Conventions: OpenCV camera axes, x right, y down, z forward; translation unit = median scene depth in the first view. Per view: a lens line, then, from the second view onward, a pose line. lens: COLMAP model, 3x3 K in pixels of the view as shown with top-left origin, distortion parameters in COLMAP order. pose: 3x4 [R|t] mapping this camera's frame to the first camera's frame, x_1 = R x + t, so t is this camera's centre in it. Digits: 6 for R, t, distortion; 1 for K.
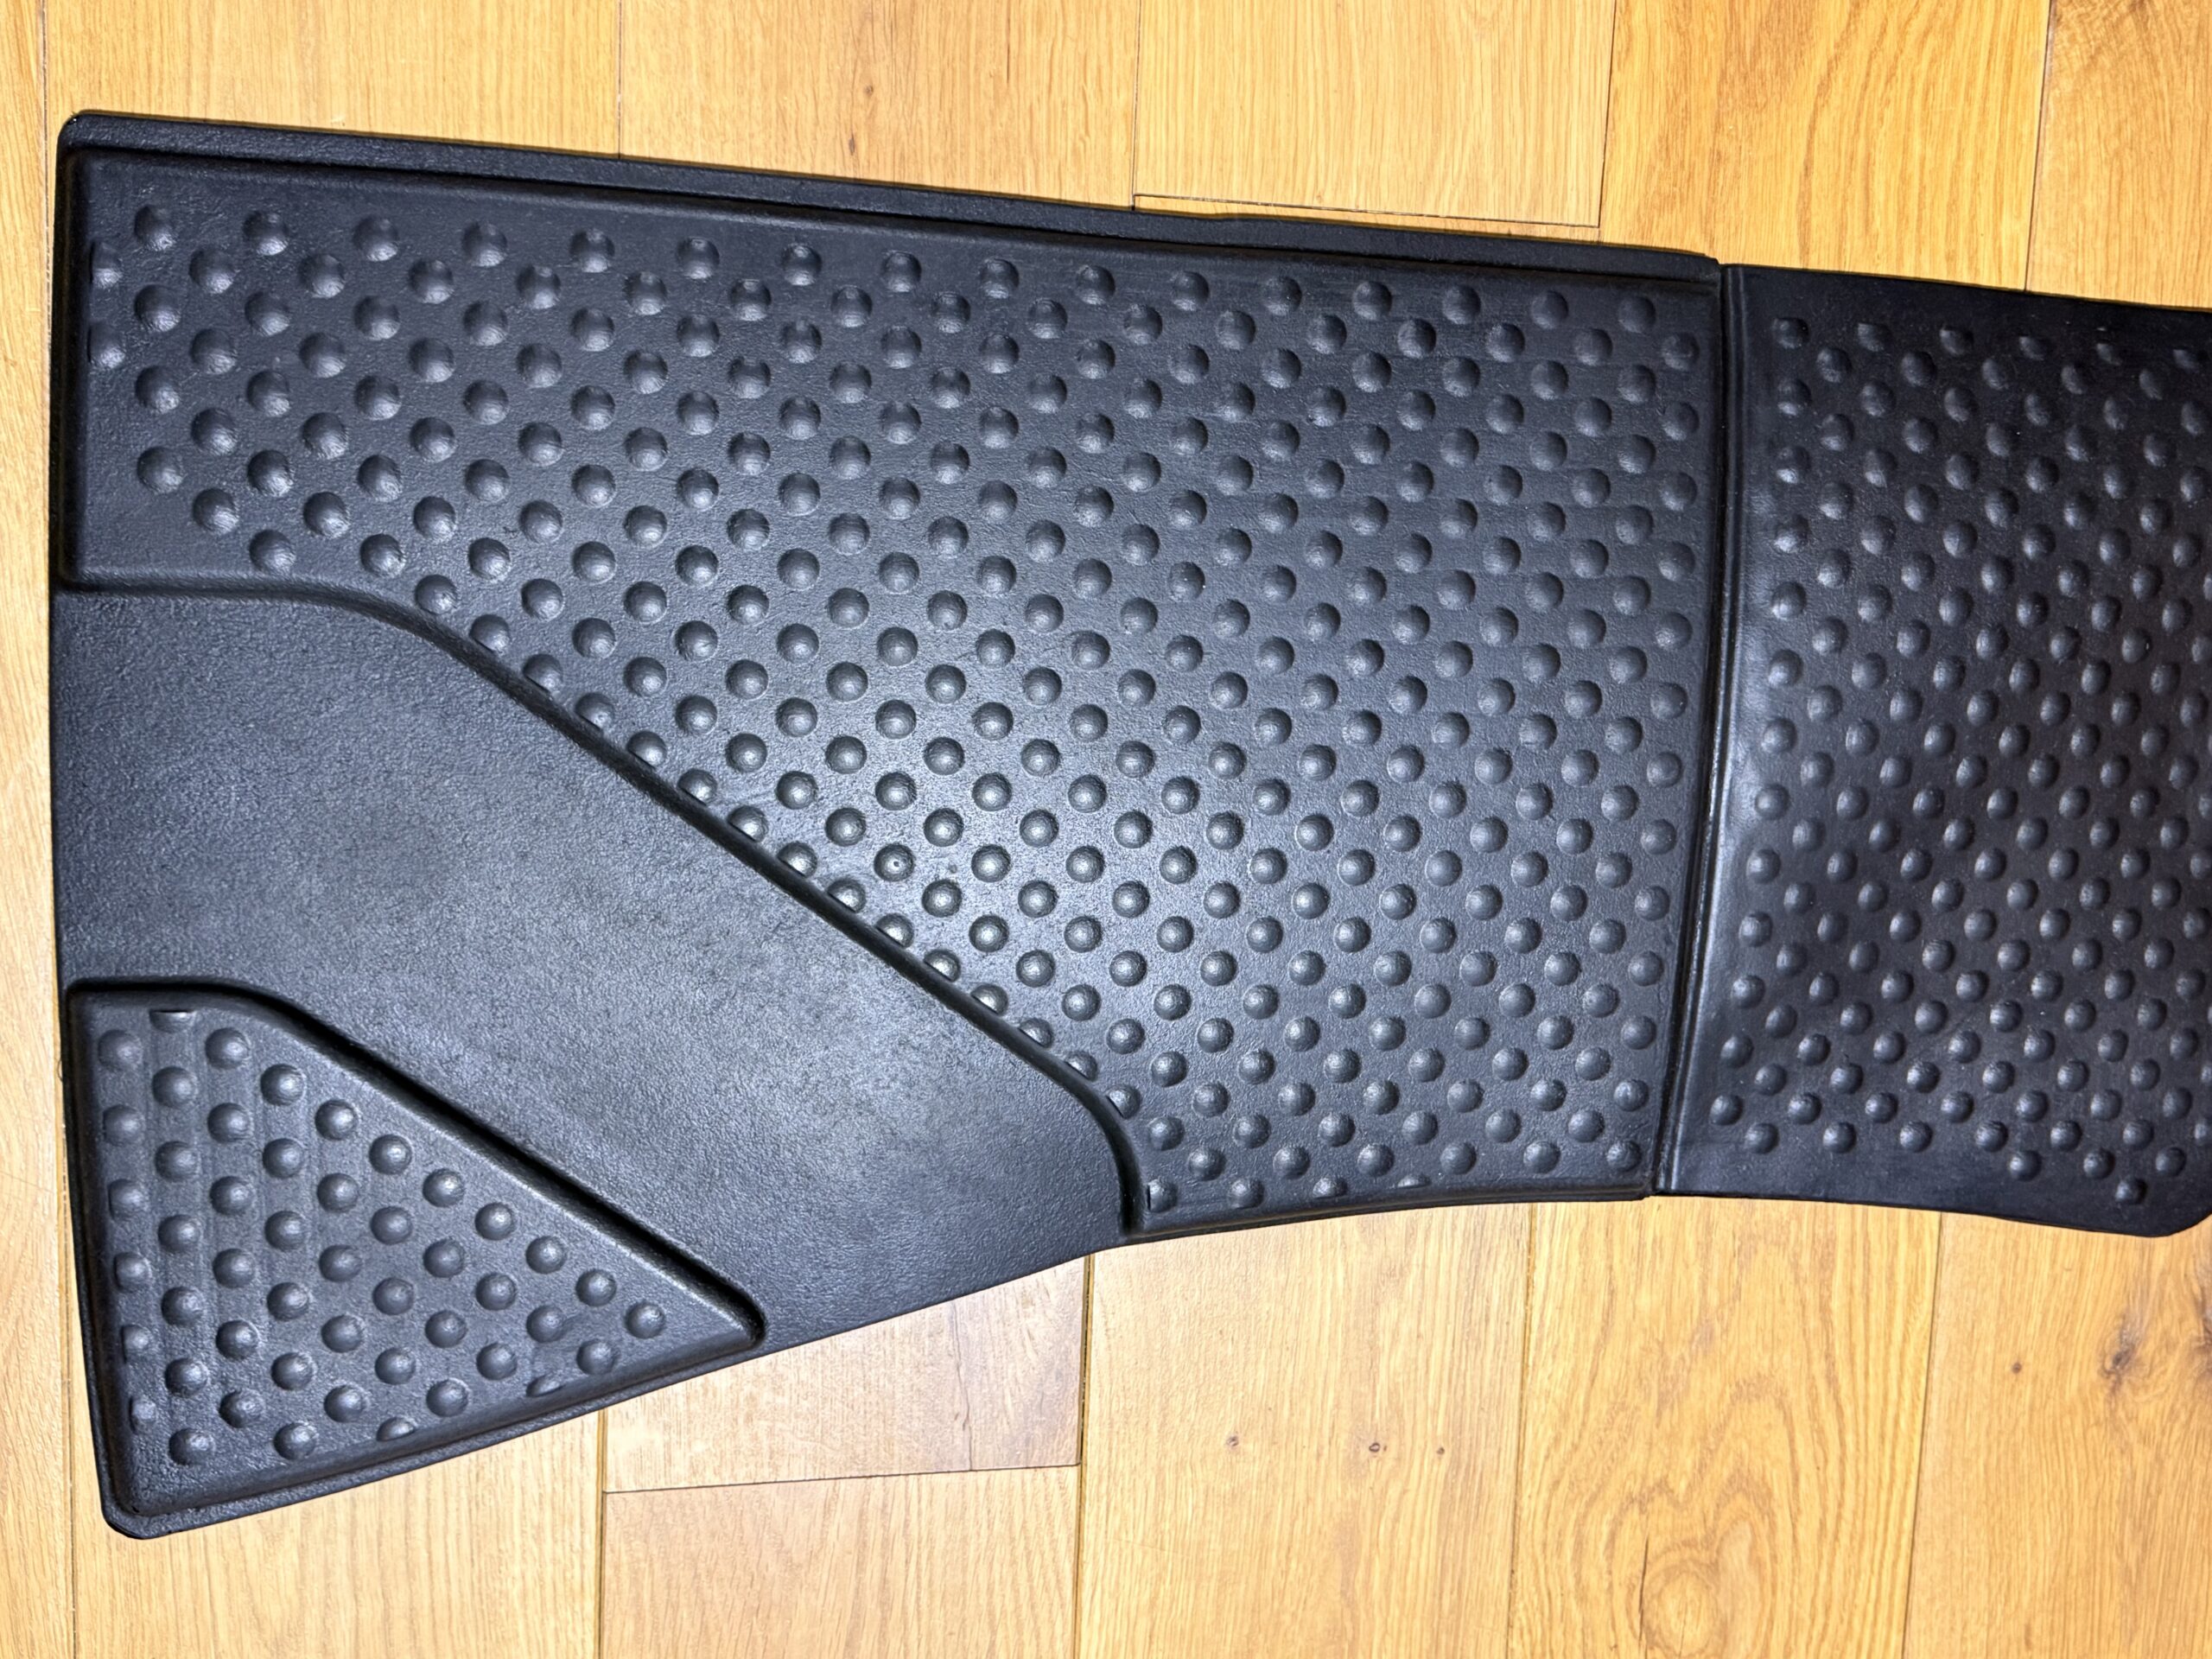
lens RADIAL K [[2243.0, 0, 1128.2], [0, 2243.0, 804.5], [0, 0, 1]] dist [0.027696, 0.000000]
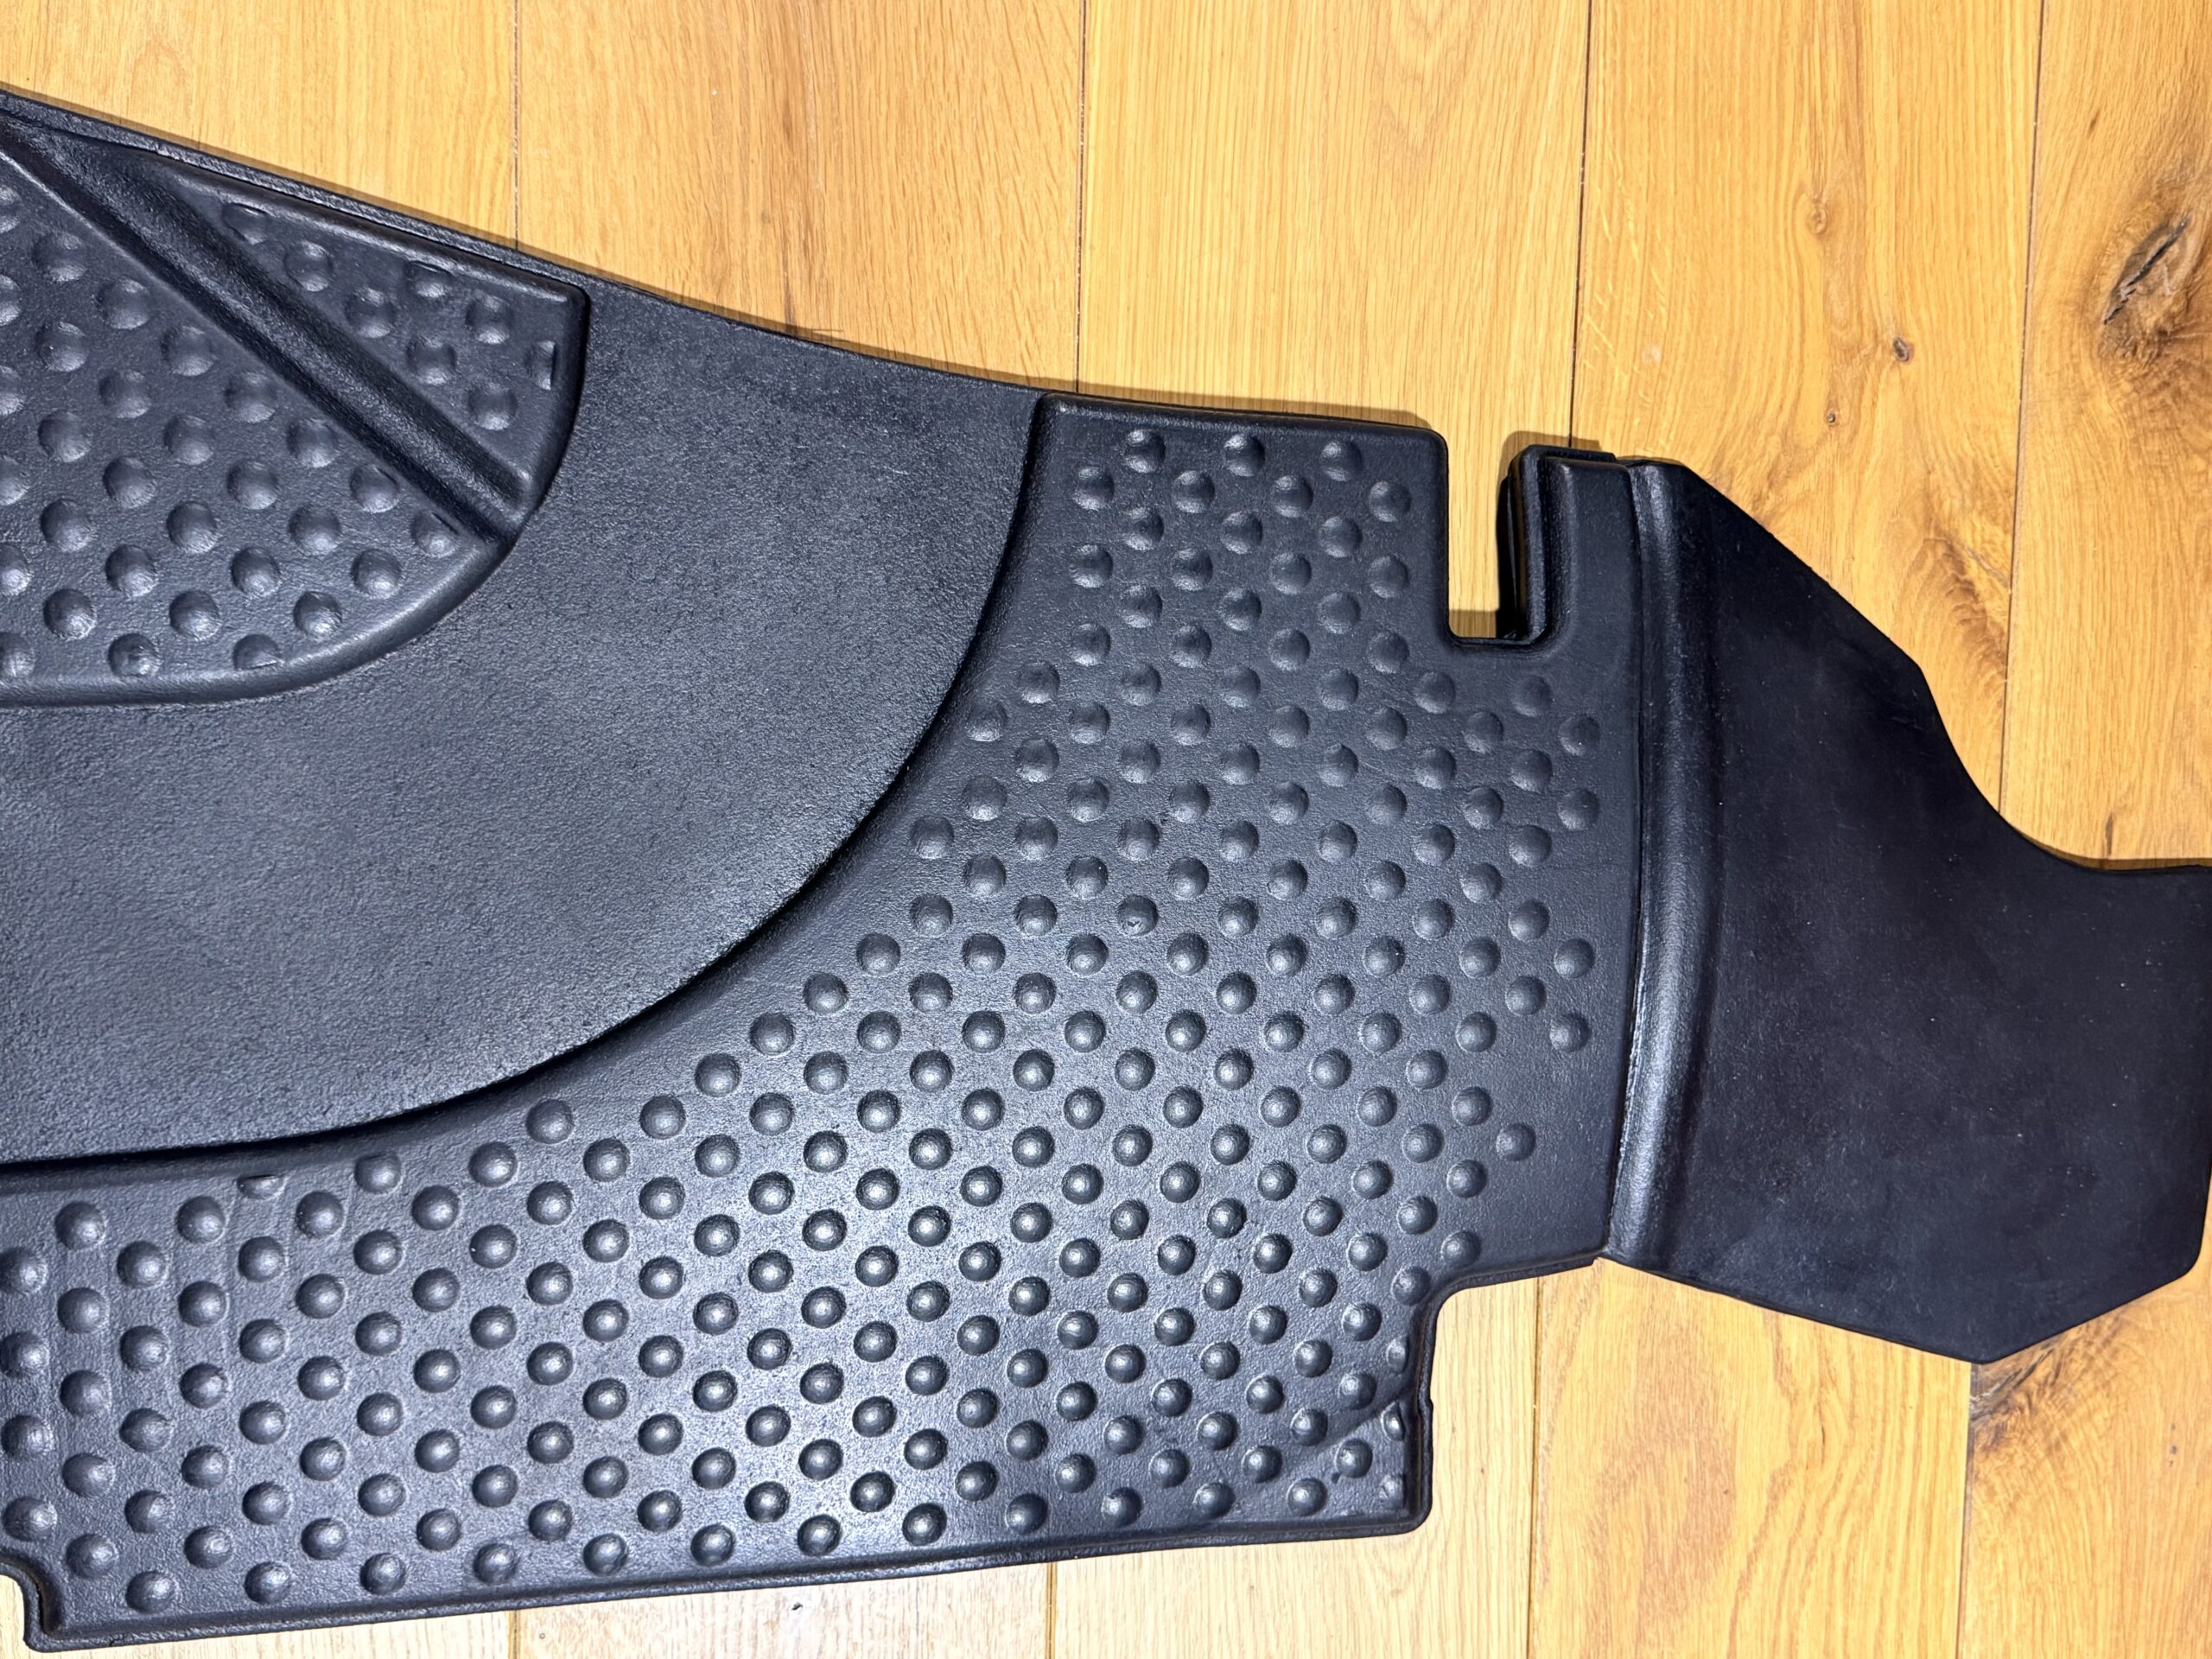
lens RADIAL K [[2243.0, 0, 1135.3], [0, 2243.0, 804.9], [0, 0, 1]] dist [0.027696, 0.000000]
pose [[0.999080, -0.028605, 0.031960, 0.020377], [0.030440, 0.997824, -0.058480, -0.595497], [-0.030217, 0.059399, 0.997777, 0.005403]]
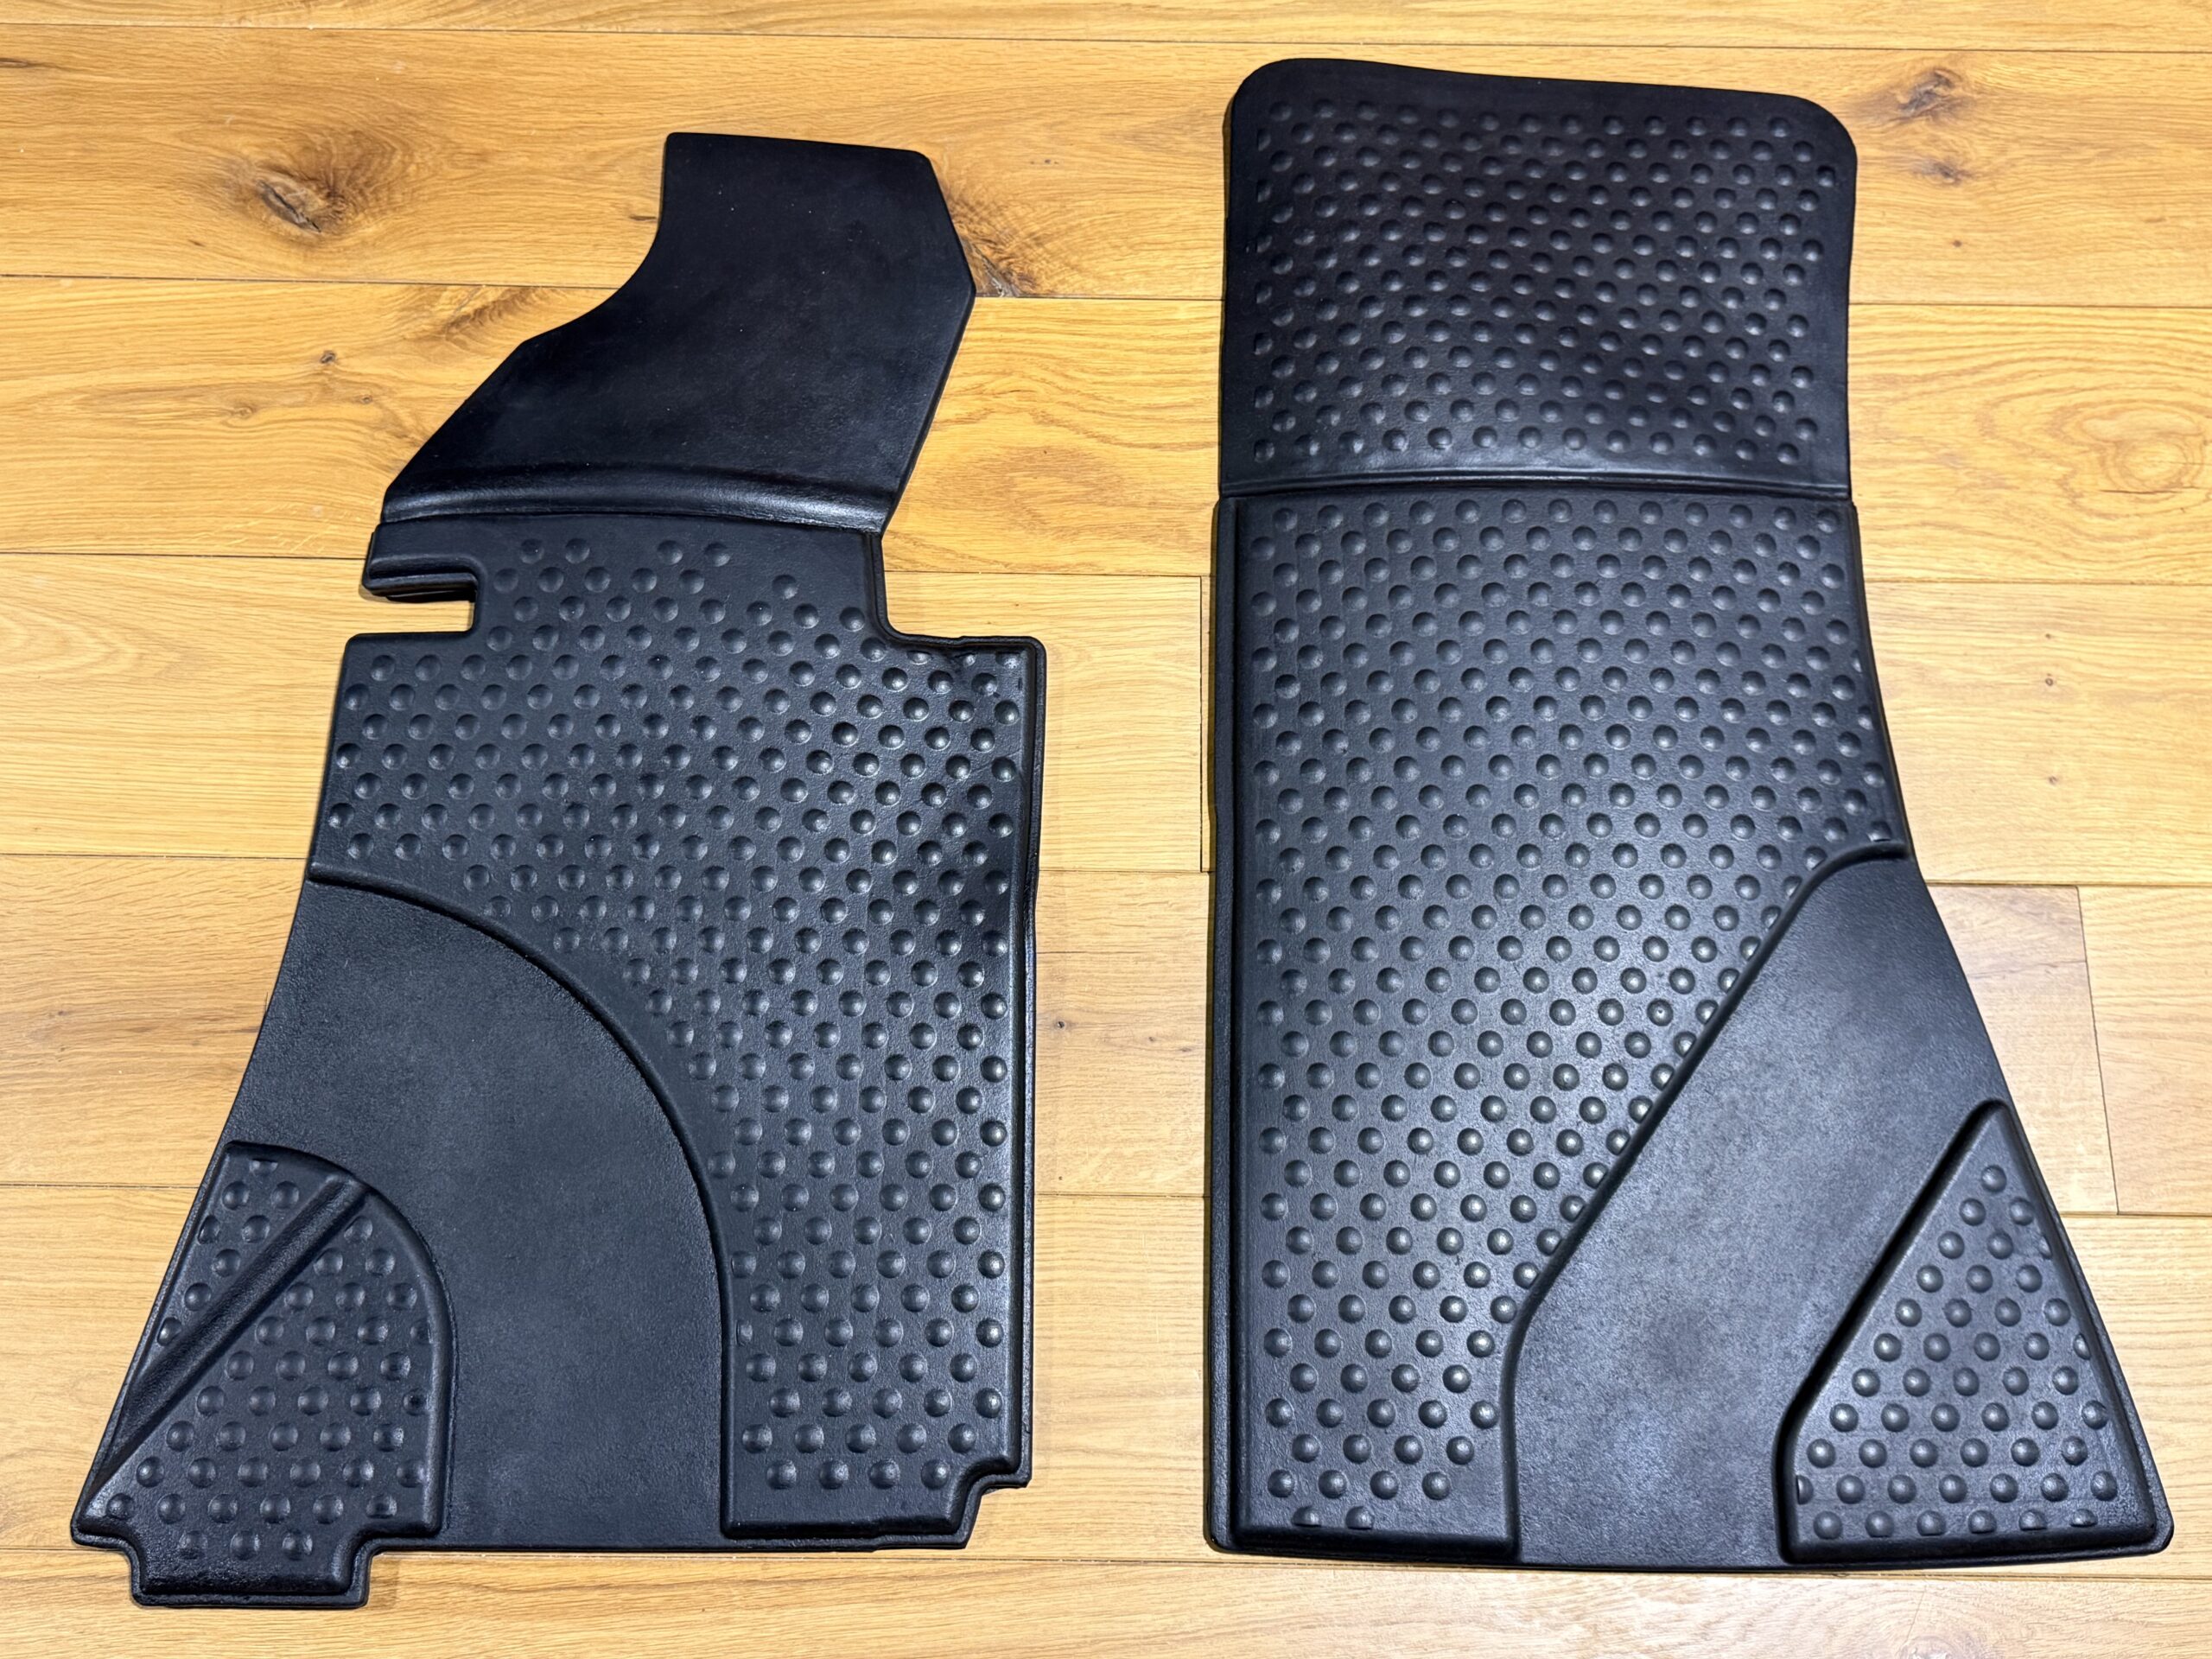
lens RADIAL K [[2243.0, 0, 1112.4], [0, 2243.0, 823.9], [0, 0, 1]] dist [0.027696, 0.000000]
pose [[-0.032217, -0.995118, 0.093289, -0.095613], [0.991865, -0.043333, -0.119690, -0.137259], [0.123148, 0.088674, 0.988419, -0.484616]]
